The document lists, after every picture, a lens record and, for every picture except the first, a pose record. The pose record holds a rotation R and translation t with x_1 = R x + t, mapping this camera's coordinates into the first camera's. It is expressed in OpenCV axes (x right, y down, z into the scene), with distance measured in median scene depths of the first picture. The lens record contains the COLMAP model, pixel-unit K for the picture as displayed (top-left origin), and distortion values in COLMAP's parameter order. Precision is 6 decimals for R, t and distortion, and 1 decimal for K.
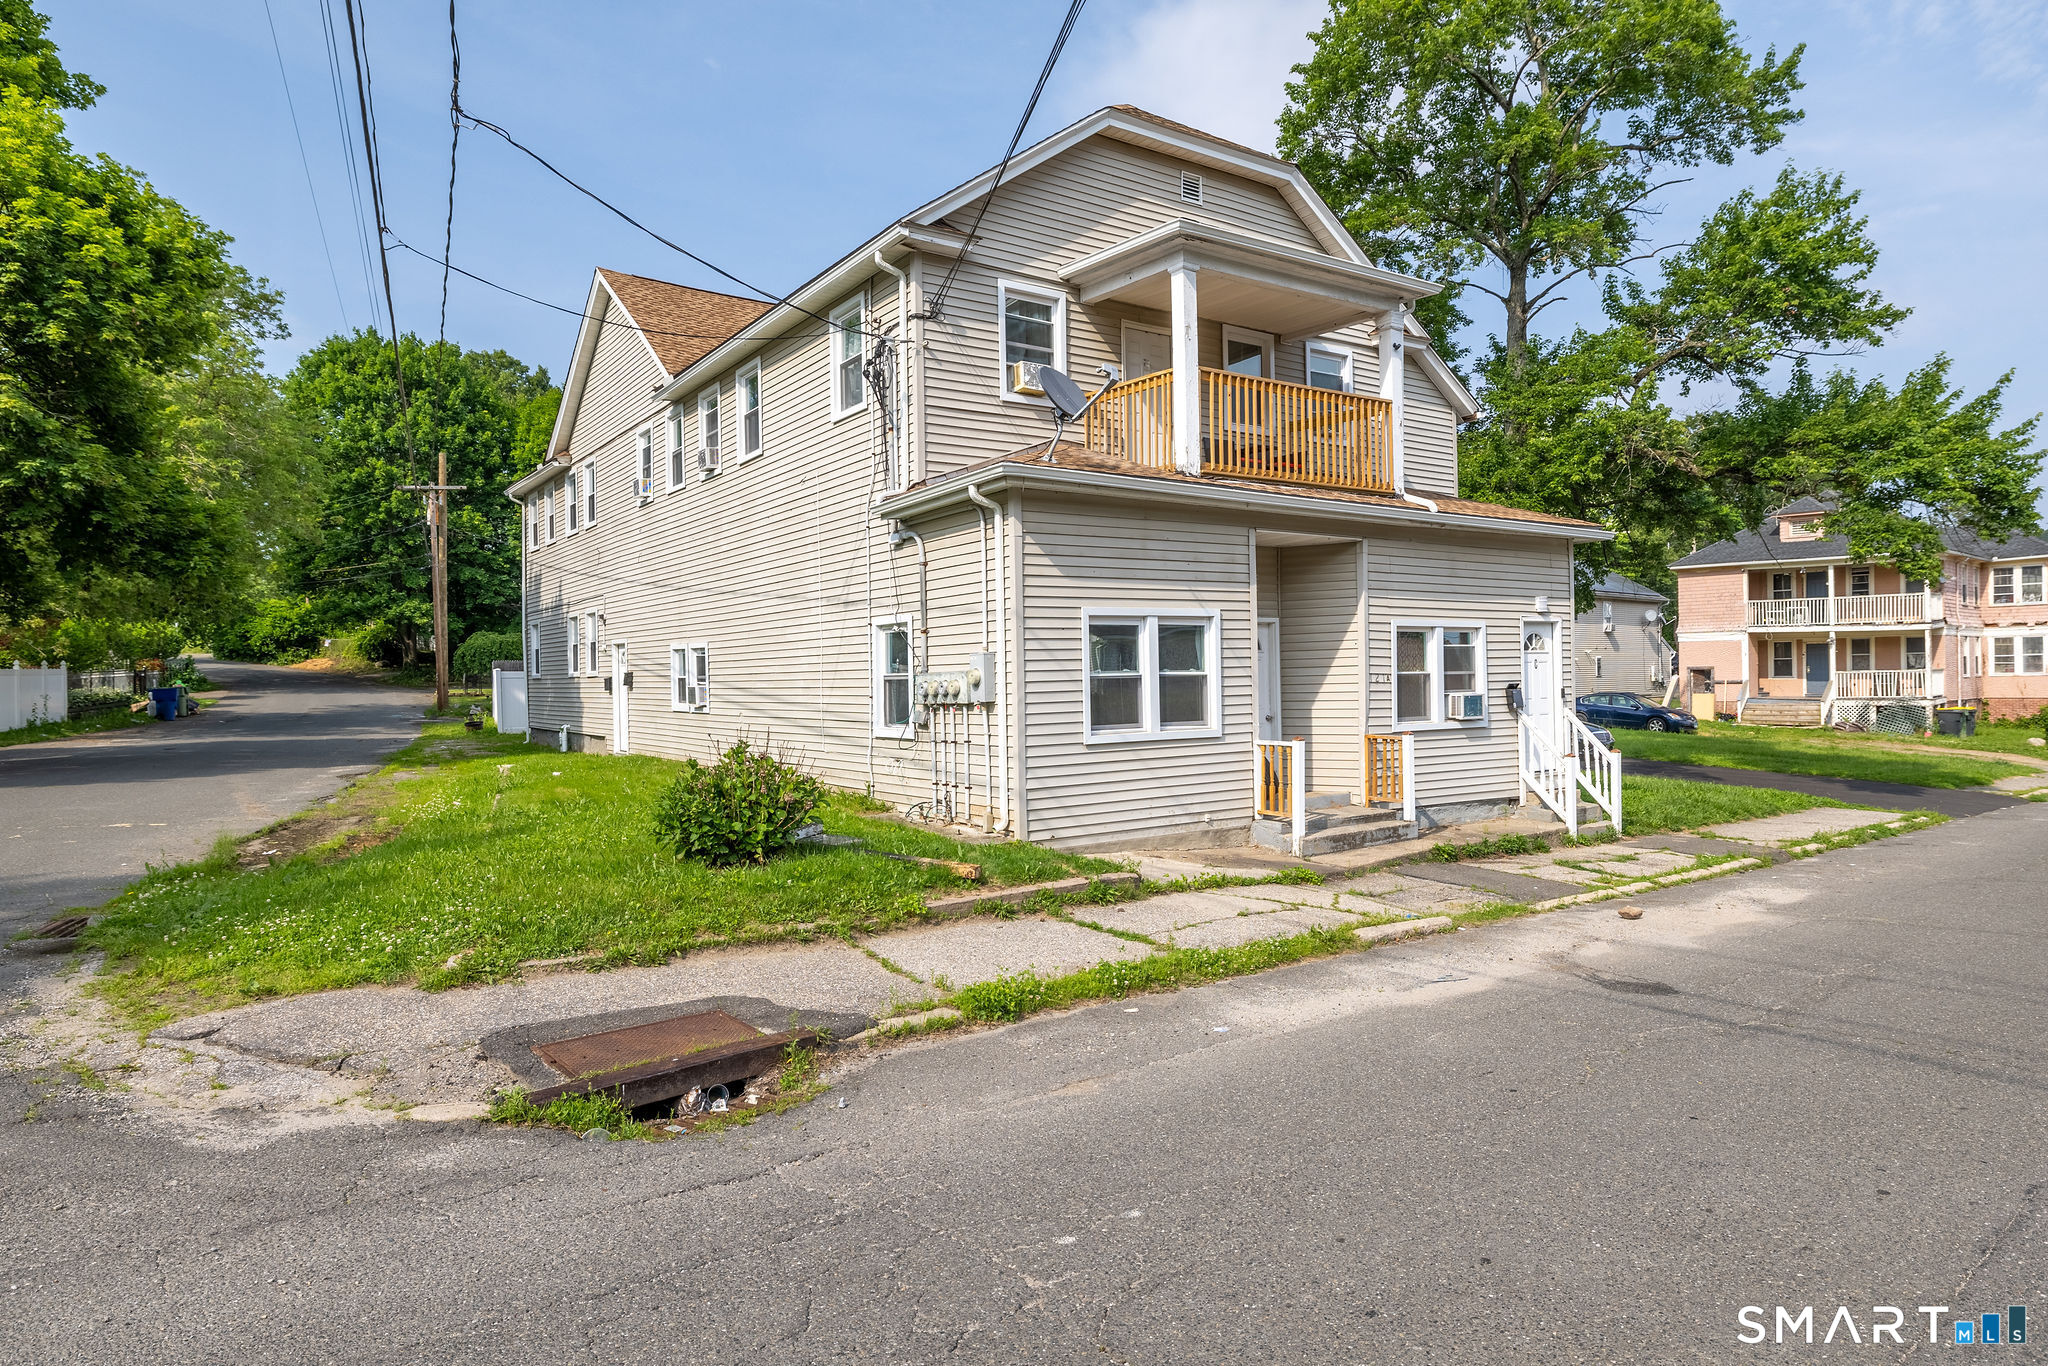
lens RADIAL K [[1197.1, 0, 1023.0], [0, 1197.1, 682.8], [0, 0, 1]] dist [0.020586, 0.000082]
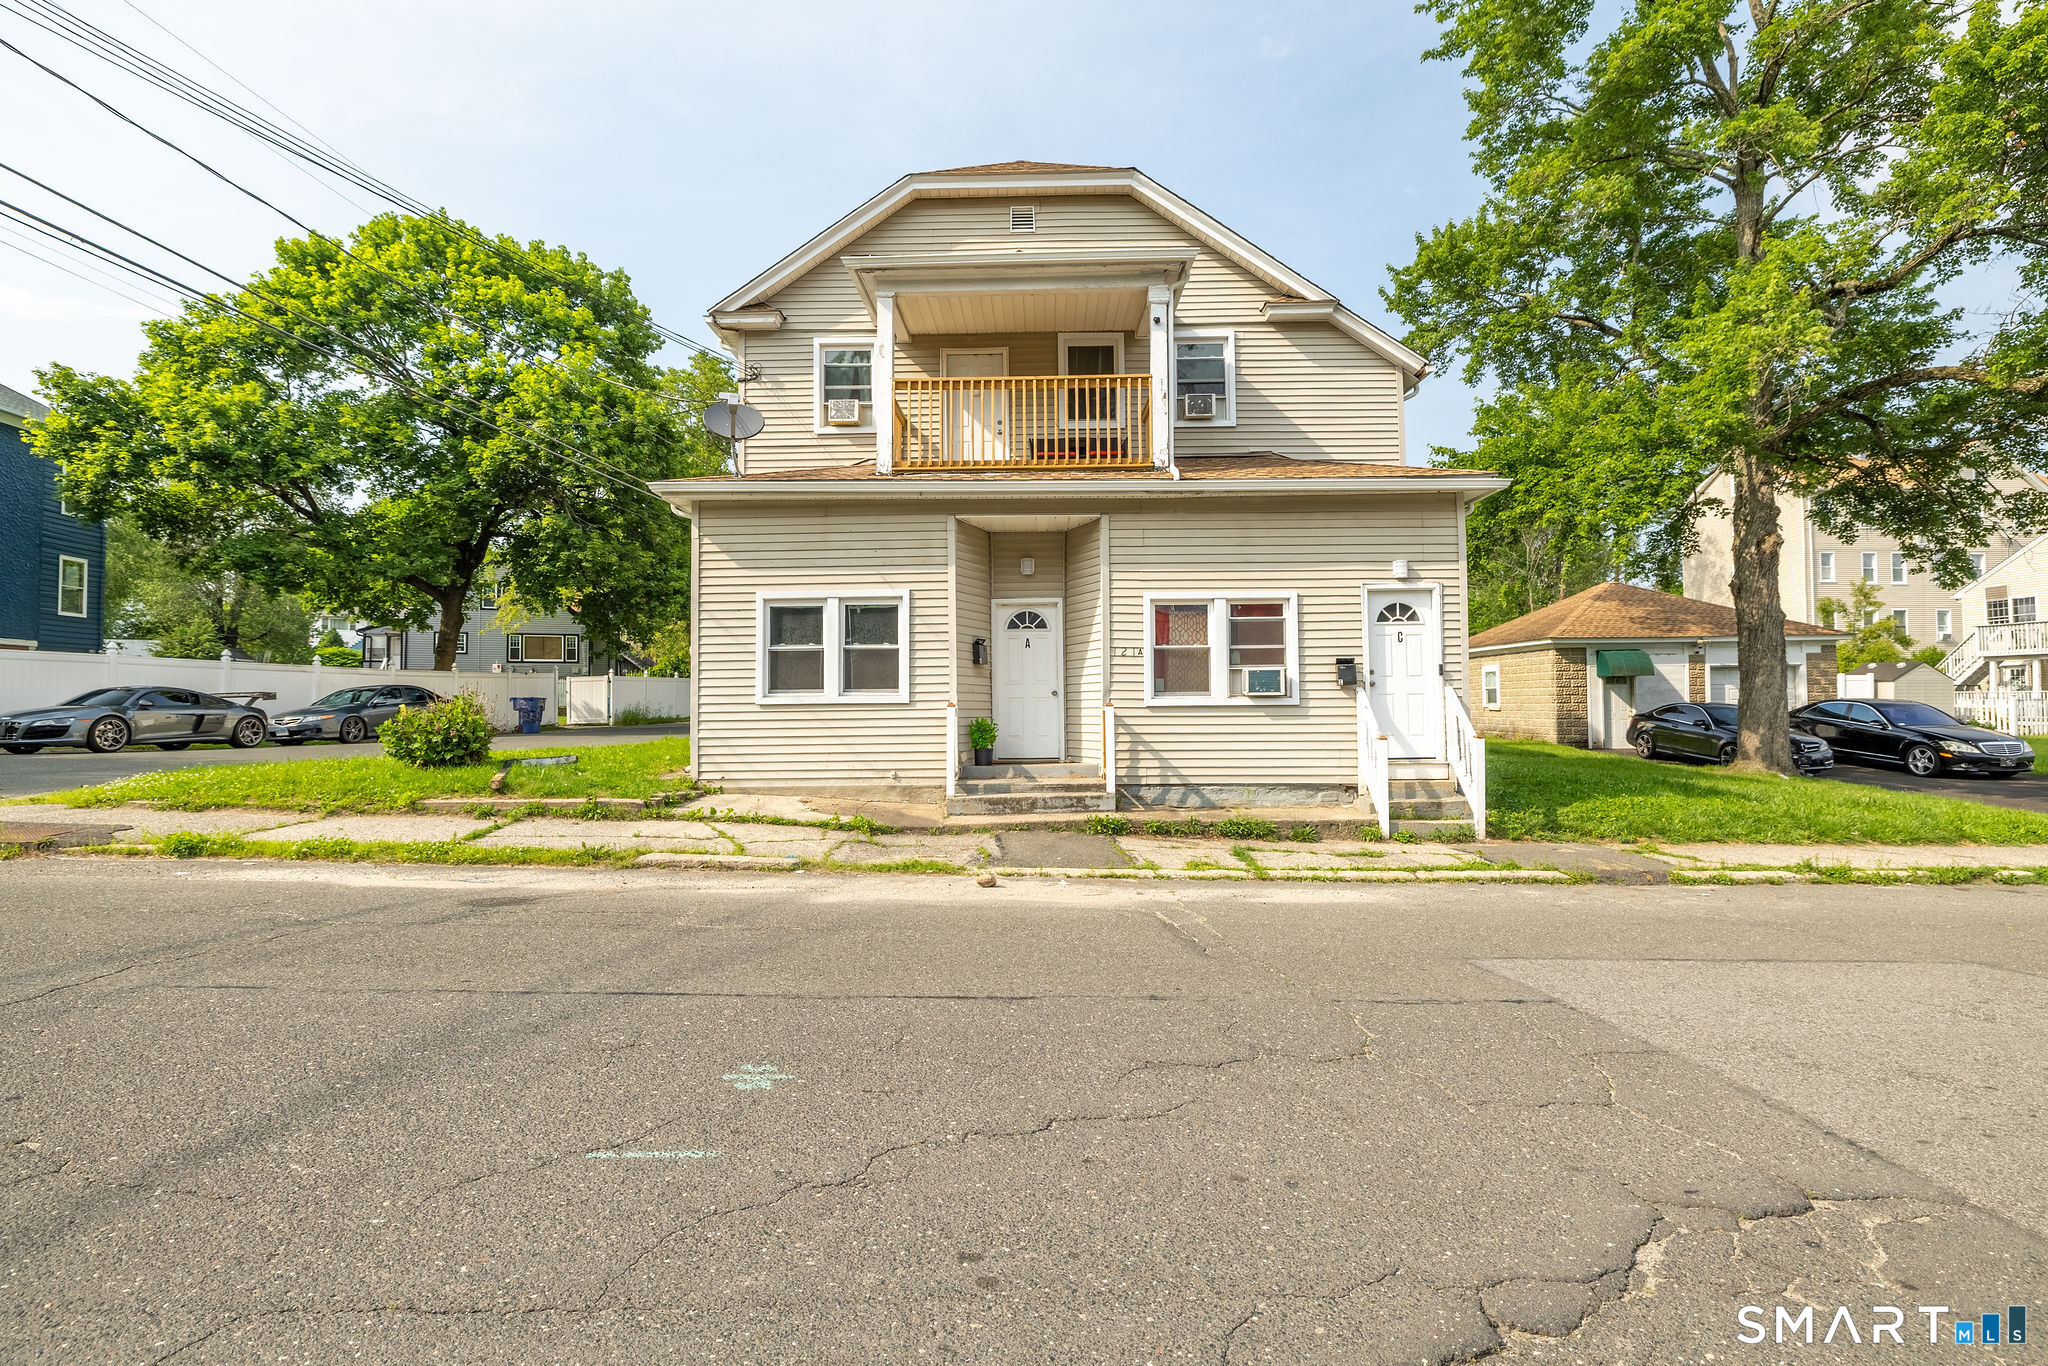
lens RADIAL K [[980.9, 0, 1028.6], [0, 980.9, 681.4], [0, 0, 1]] dist [-0.018614, -0.000052]
pose [[0.814375, -0.004907, -0.580318, 0.779054], [-0.006717, 0.999818, -0.017880, 0.039908], [0.580300, 0.018459, 0.814193, 0.315403]]
